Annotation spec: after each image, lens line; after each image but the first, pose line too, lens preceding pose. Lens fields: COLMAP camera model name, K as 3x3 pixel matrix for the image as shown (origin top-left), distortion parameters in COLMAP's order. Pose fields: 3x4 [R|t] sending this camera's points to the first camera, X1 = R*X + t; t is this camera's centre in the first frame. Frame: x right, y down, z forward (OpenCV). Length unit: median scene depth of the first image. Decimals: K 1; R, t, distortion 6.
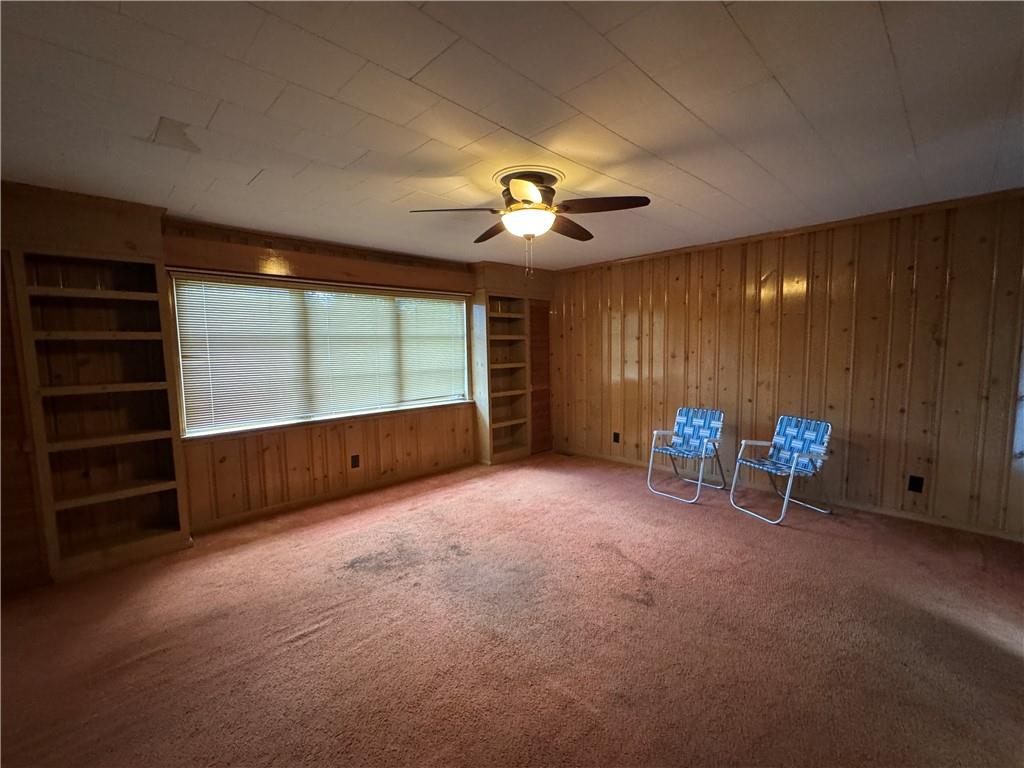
lens RADIAL K [[439.6, 0, 516.0], [0, 439.6, 386.4], [0, 0, 1]] dist [-0.002762, -0.000246]
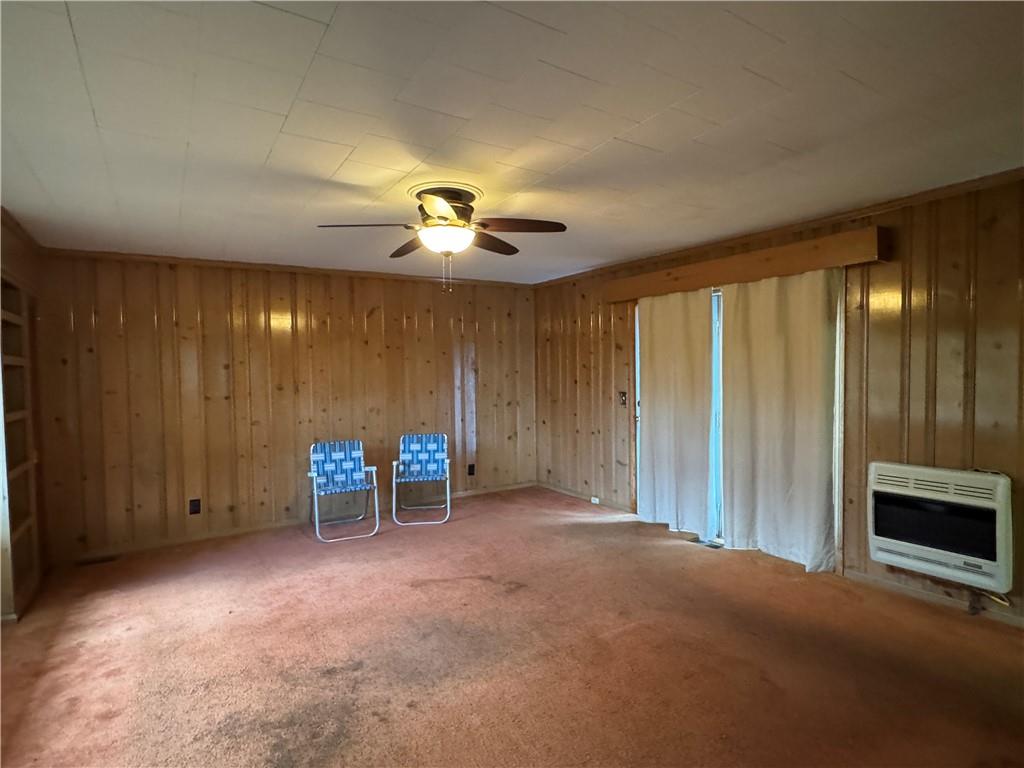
lens RADIAL K [[544.5, 0, 513.5], [0, 544.5, 384.0], [0, 0, 1]] dist [0.000770, 0.000343]
pose [[0.204372, -0.012105, 0.978818, -0.787838], [0.109119, 0.993973, -0.010491, -0.021772], [-0.972792, 0.108952, 0.204461, 0.465373]]
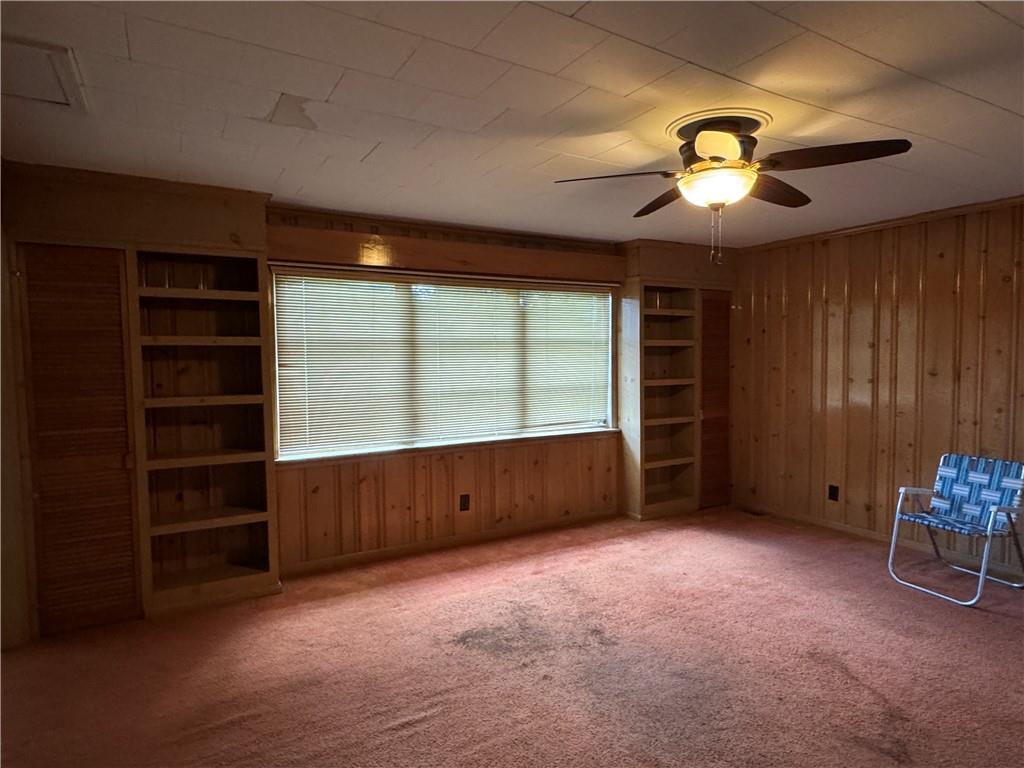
lens RADIAL K [[598.7, 0, 516.5], [0, 598.7, 383.8], [0, 0, 1]] dist [-0.006992, 0.004174]
pose [[0.969020, 0.021249, -0.246067, -0.028674], [-0.030446, 0.998970, -0.033634, -0.006496], [0.245099, 0.040084, 0.968669, -0.007821]]
